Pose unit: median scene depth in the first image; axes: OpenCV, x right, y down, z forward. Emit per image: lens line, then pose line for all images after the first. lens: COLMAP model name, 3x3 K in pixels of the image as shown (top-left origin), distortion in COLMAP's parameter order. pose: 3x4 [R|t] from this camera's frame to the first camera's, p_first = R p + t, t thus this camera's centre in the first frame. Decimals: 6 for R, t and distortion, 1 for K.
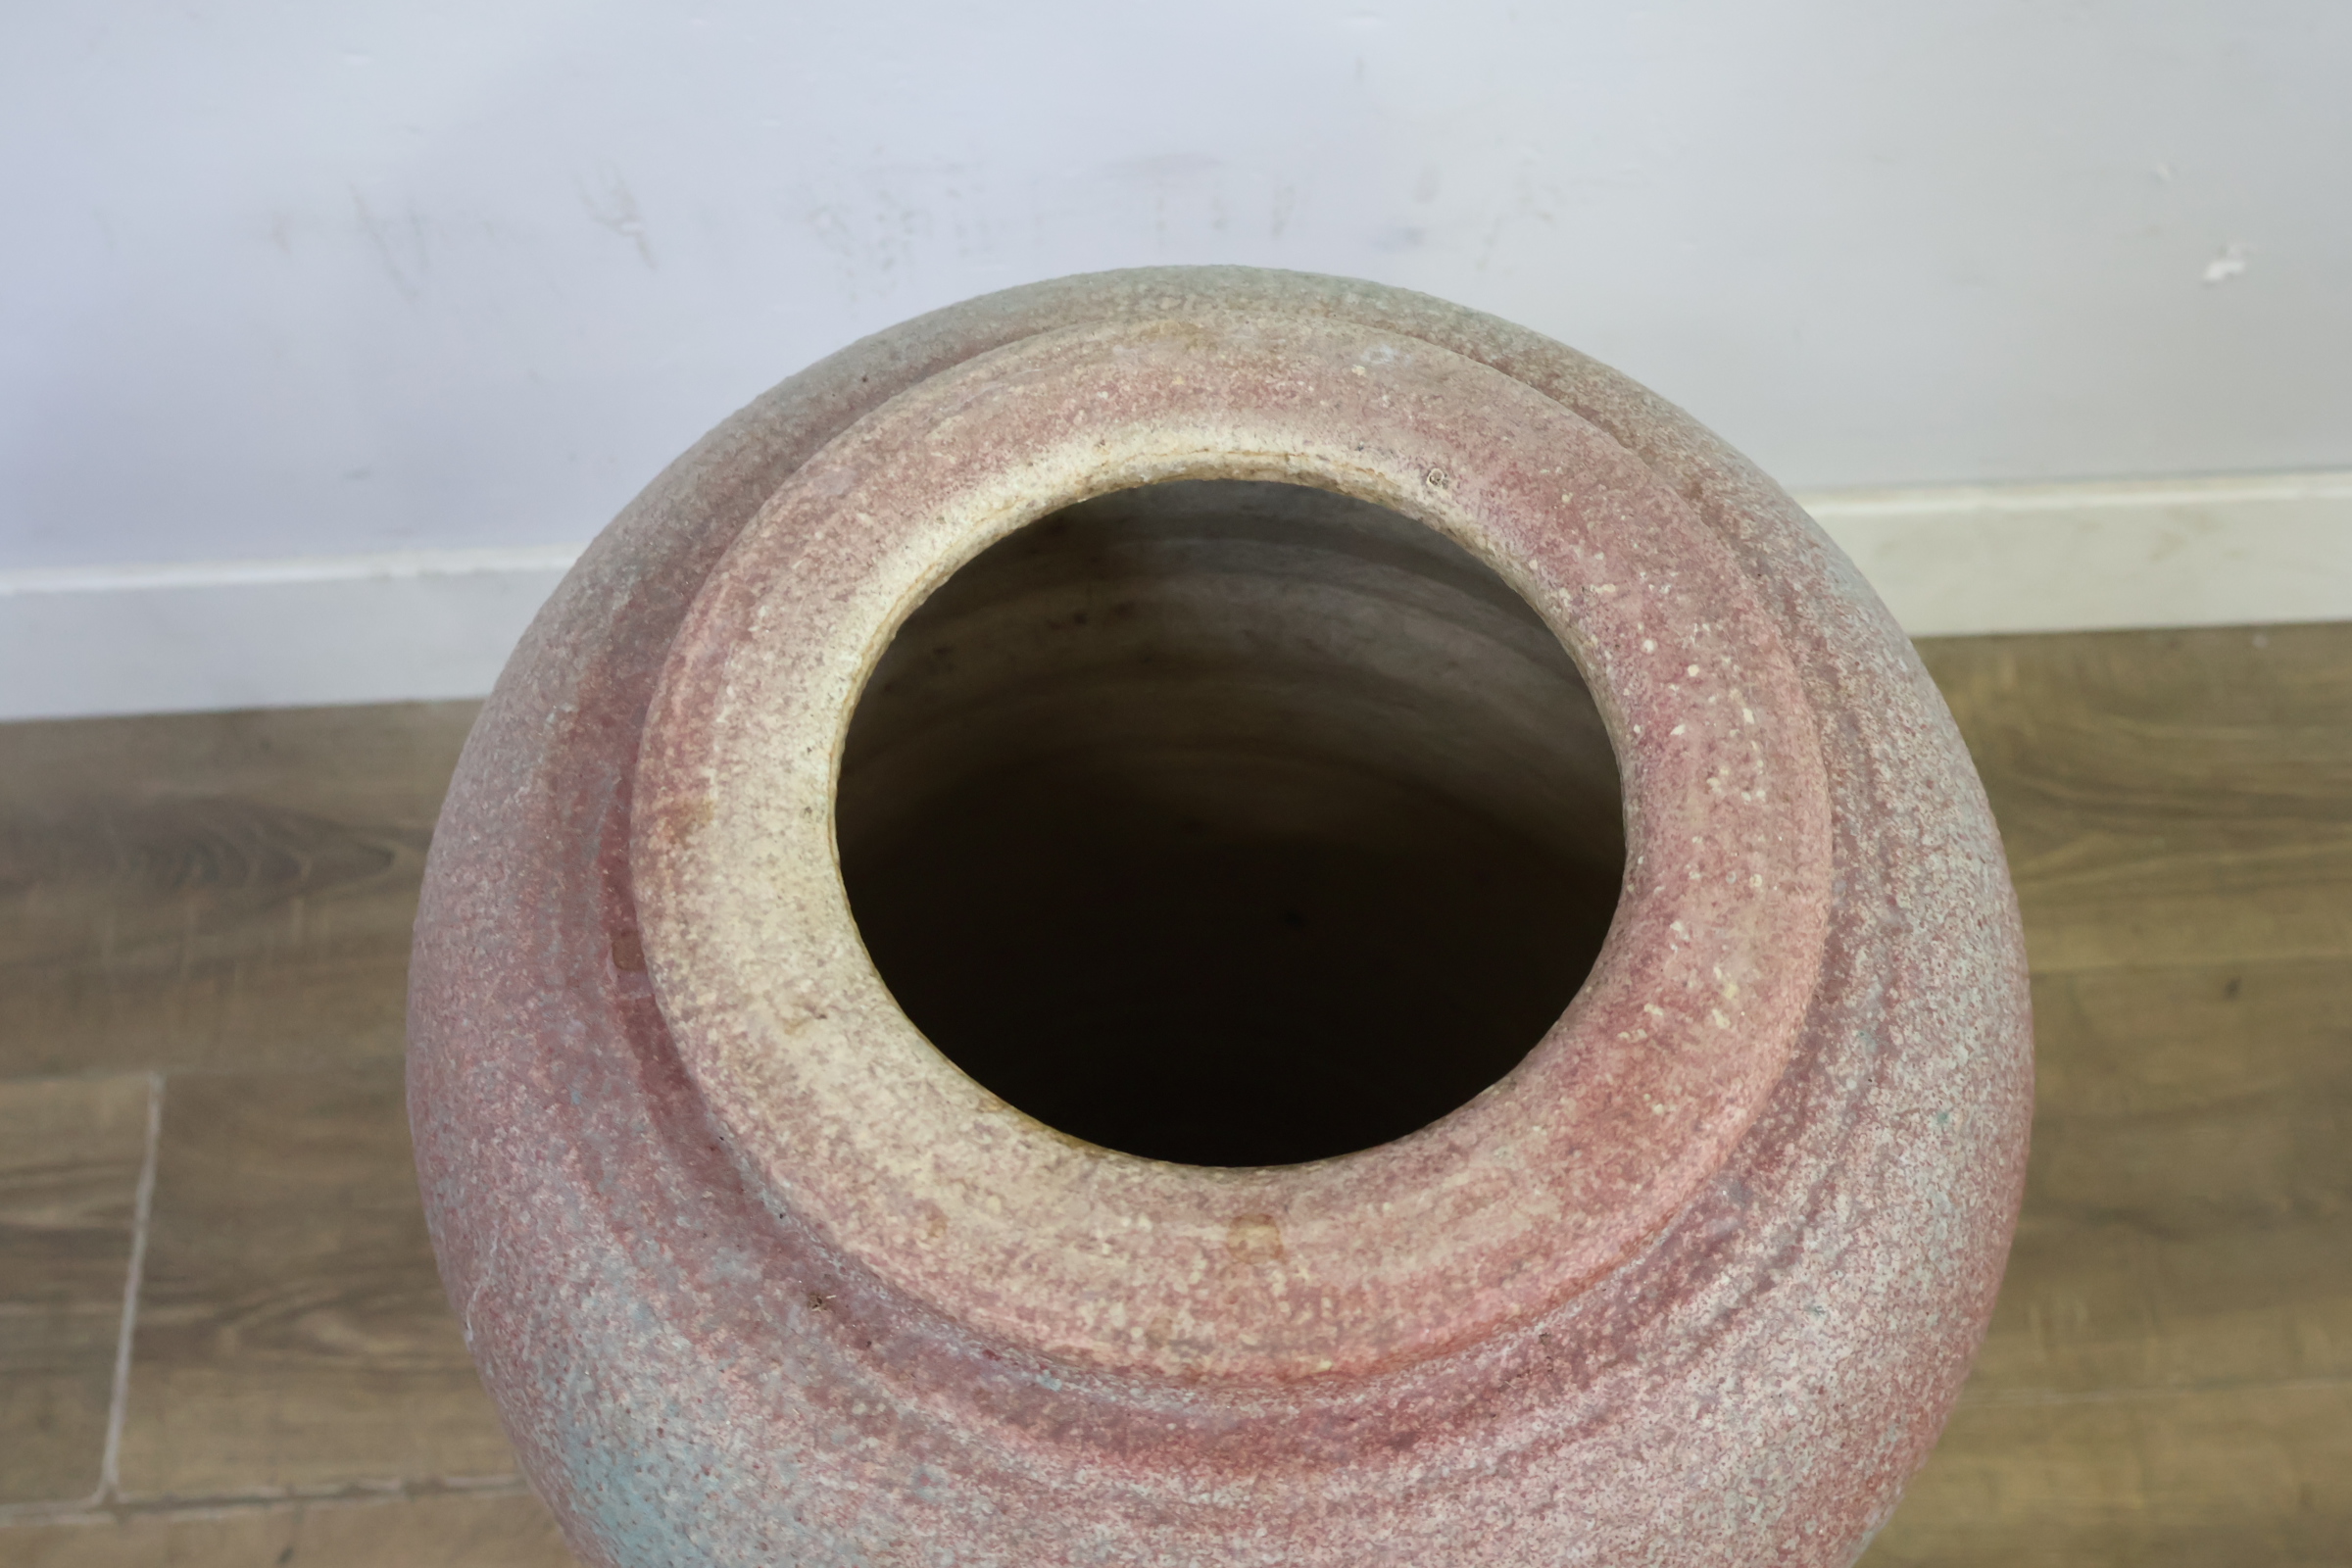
lens RADIAL K [[2545.0, 0, 1171.2], [0, 2545.0, 779.4], [0, 0, 1]] dist [-0.010136, 0.017973]
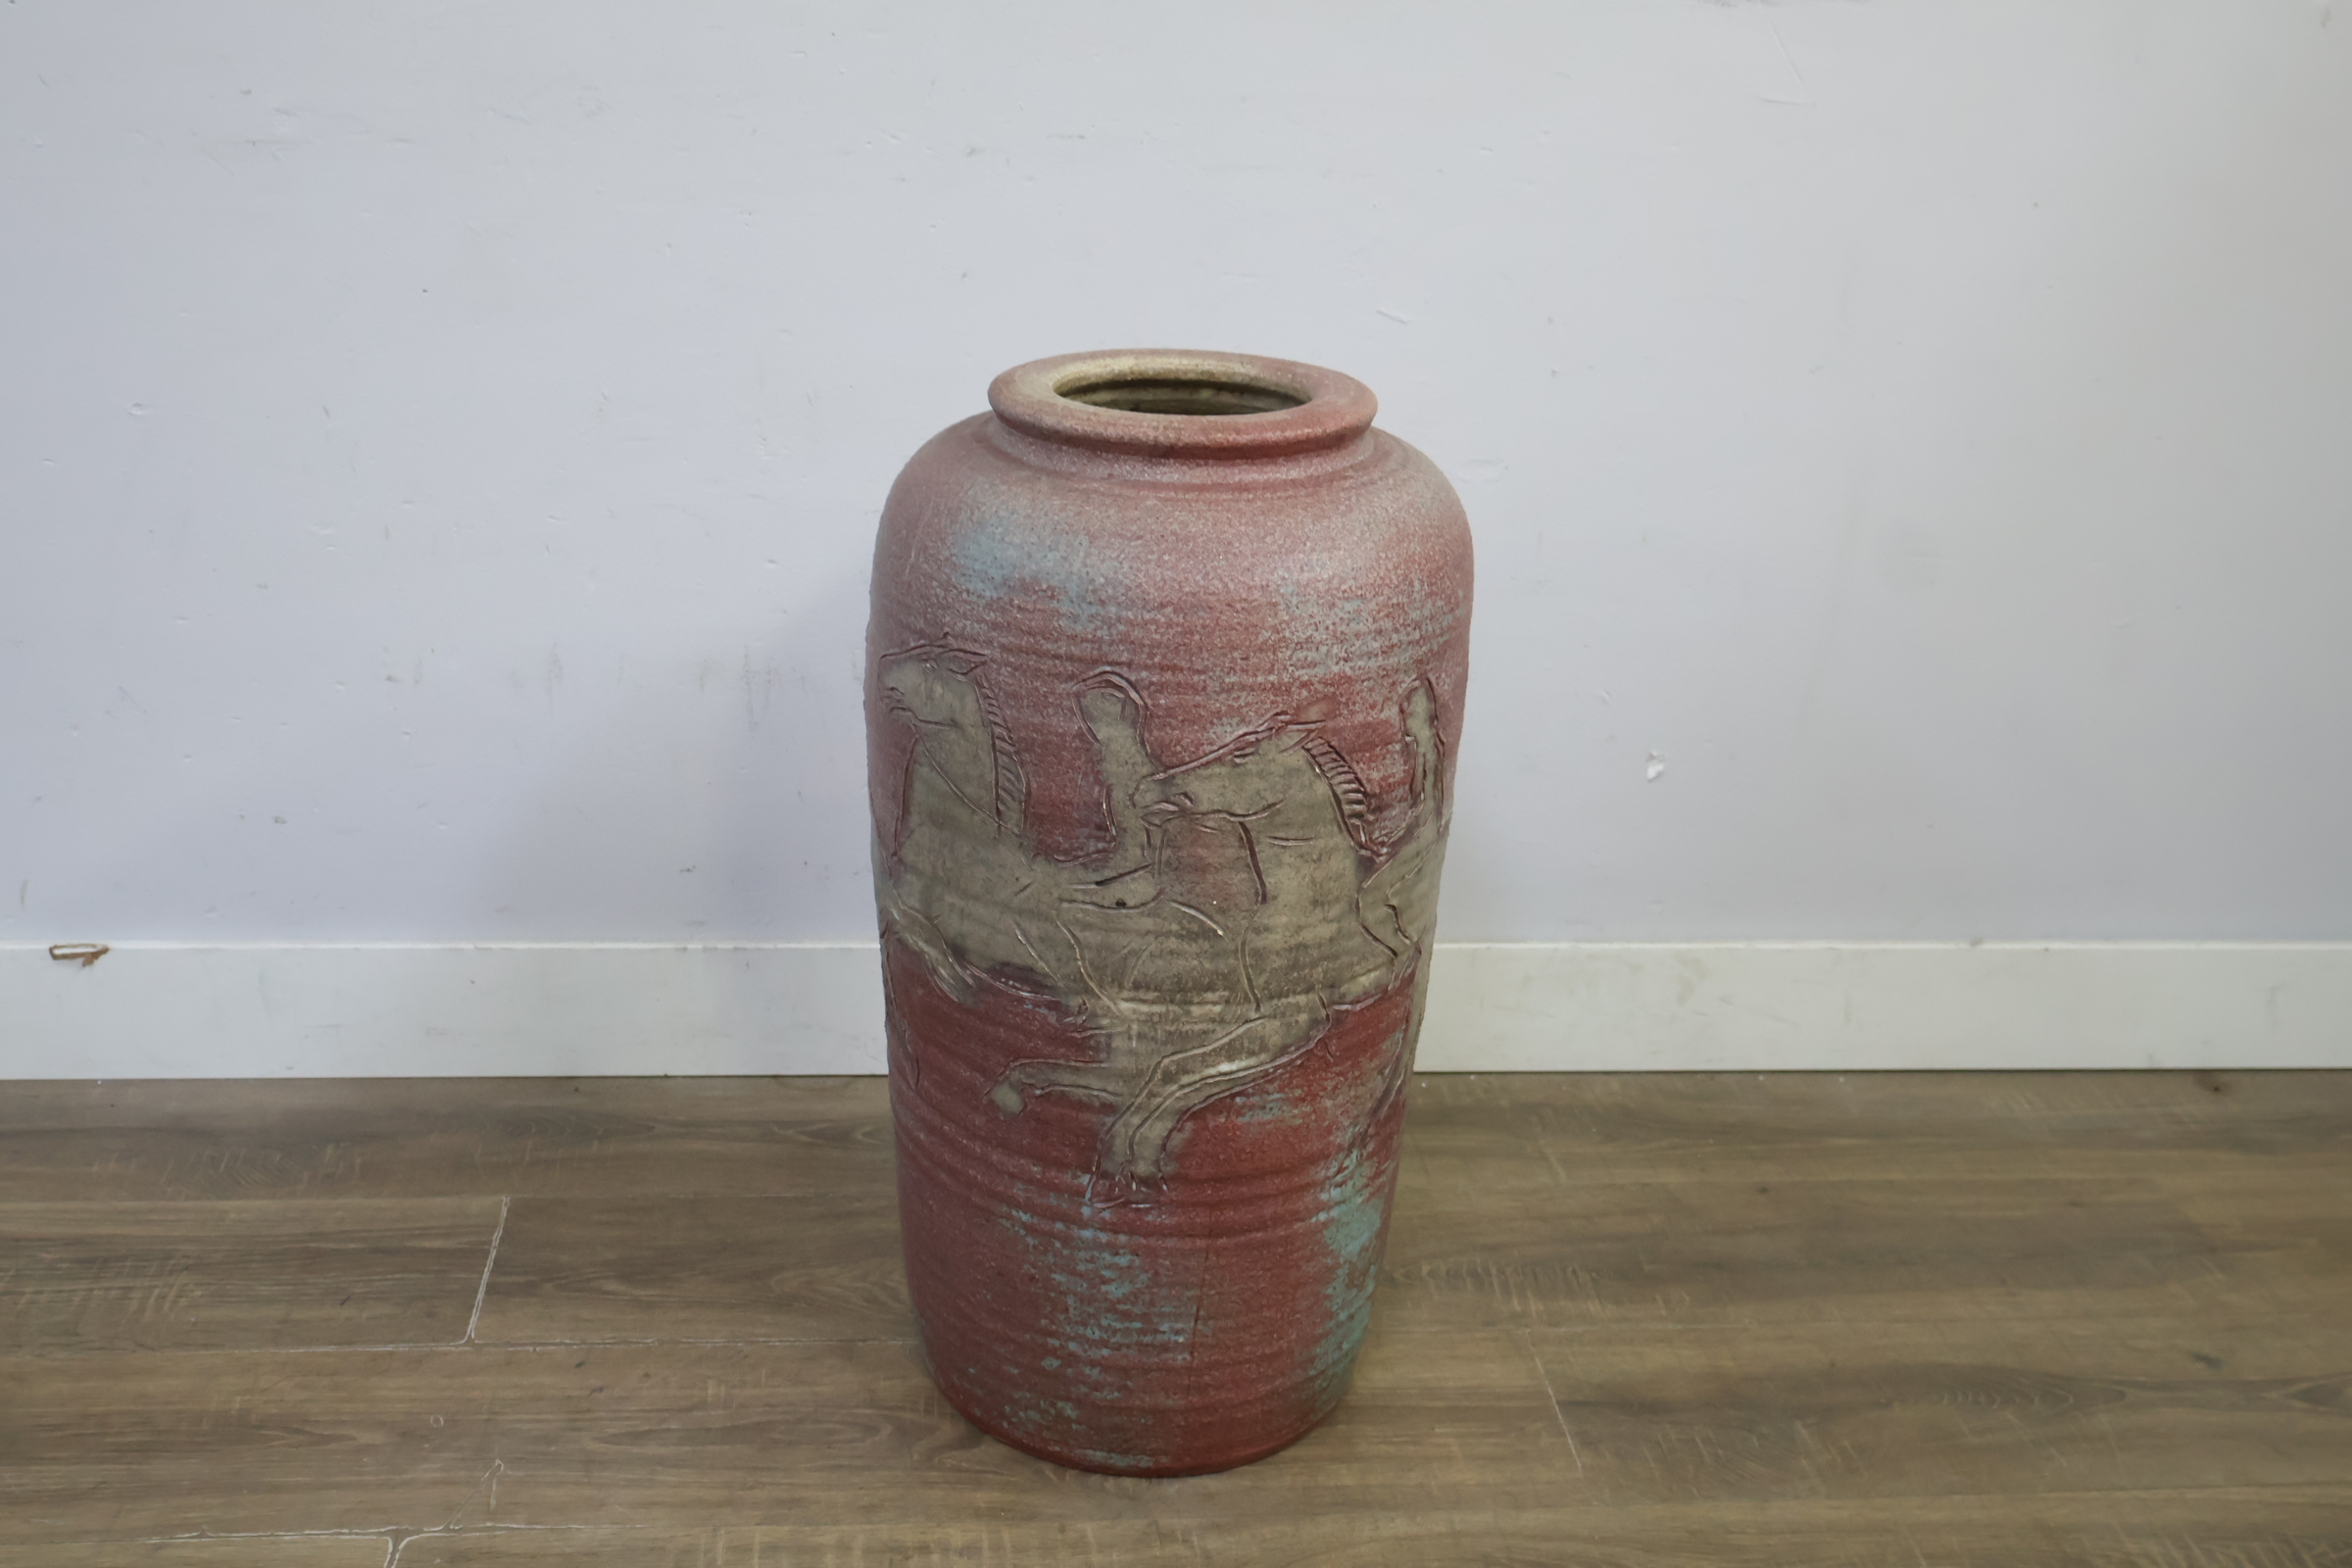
lens RADIAL K [[2545.0, 0, 1171.2], [0, 2545.0, 779.4], [0, 0, 1]] dist [-0.010136, 0.017973]
pose [[0.998595, 0.013948, 0.051114, -0.149741], [0.024089, 0.739725, -0.672478, 2.563230], [-0.047190, 0.672765, 0.738350, -1.014178]]
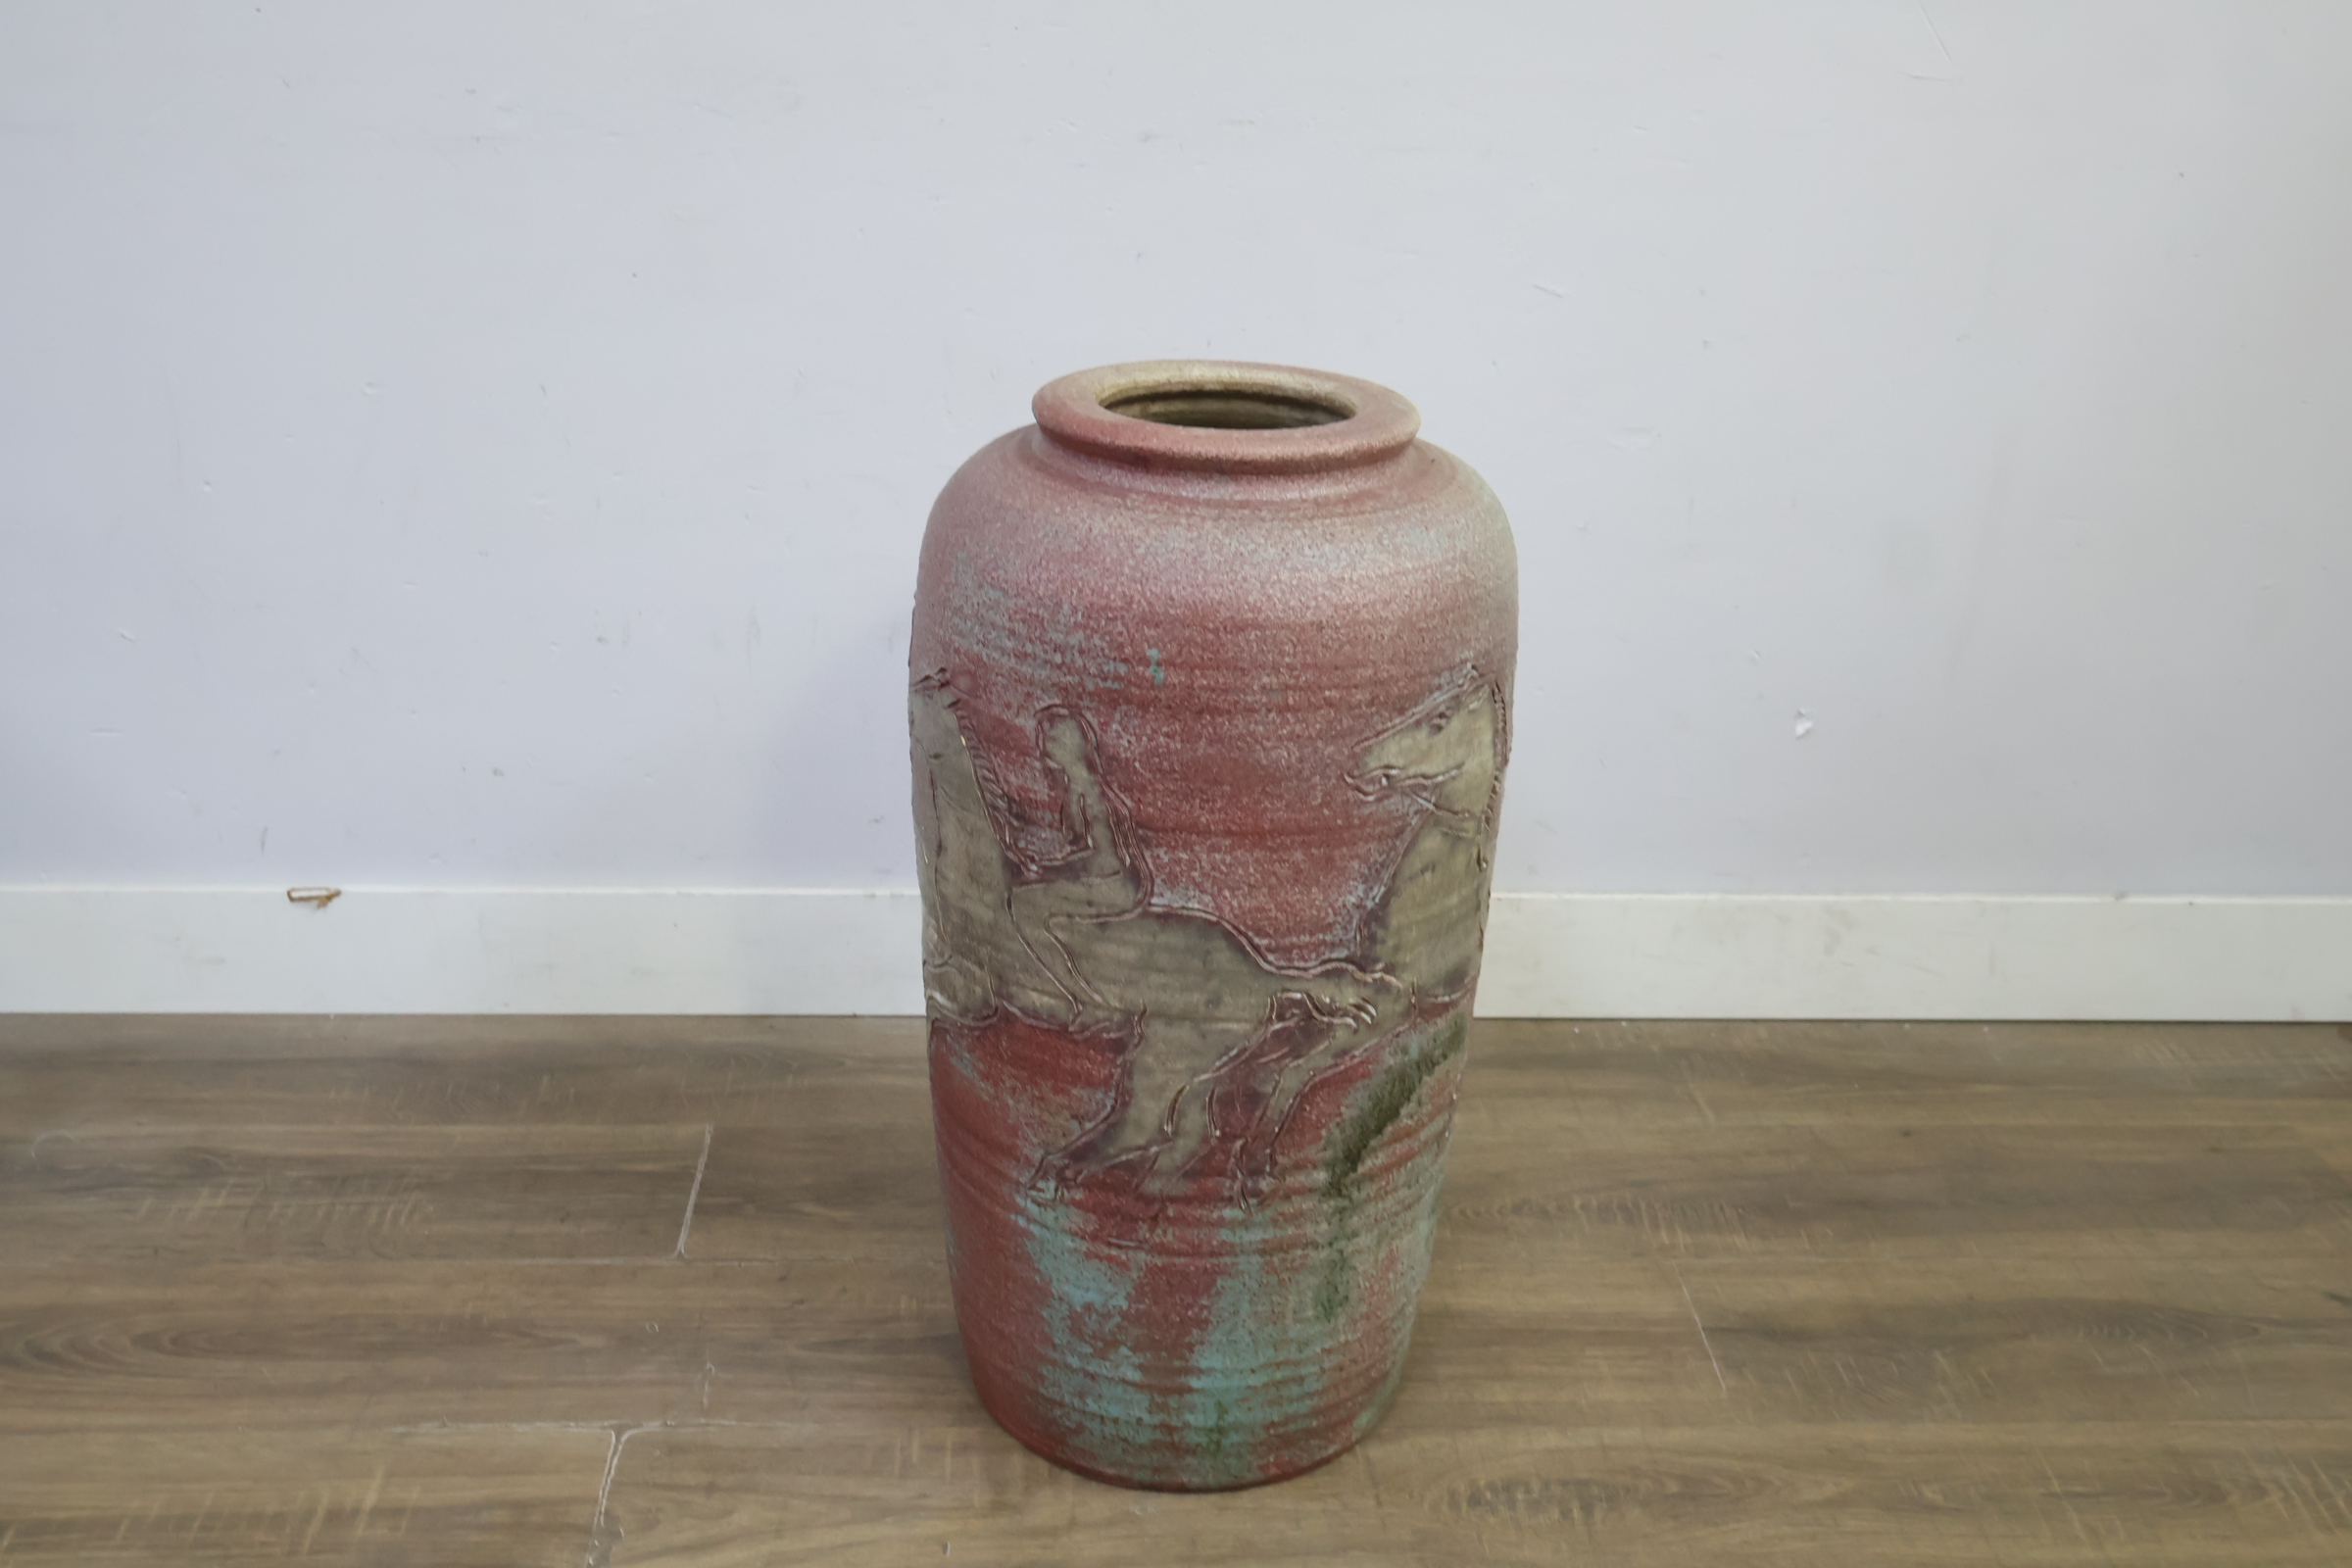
lens RADIAL K [[2545.0, 0, 1171.2], [0, 2545.0, 779.4], [0, 0, 1]] dist [-0.010136, 0.017973]
pose [[0.999832, 0.015970, -0.008996, -0.177191], [-0.017921, 0.748761, -0.662598, 2.716767], [-0.003846, 0.662648, 0.748921, -1.156674]]
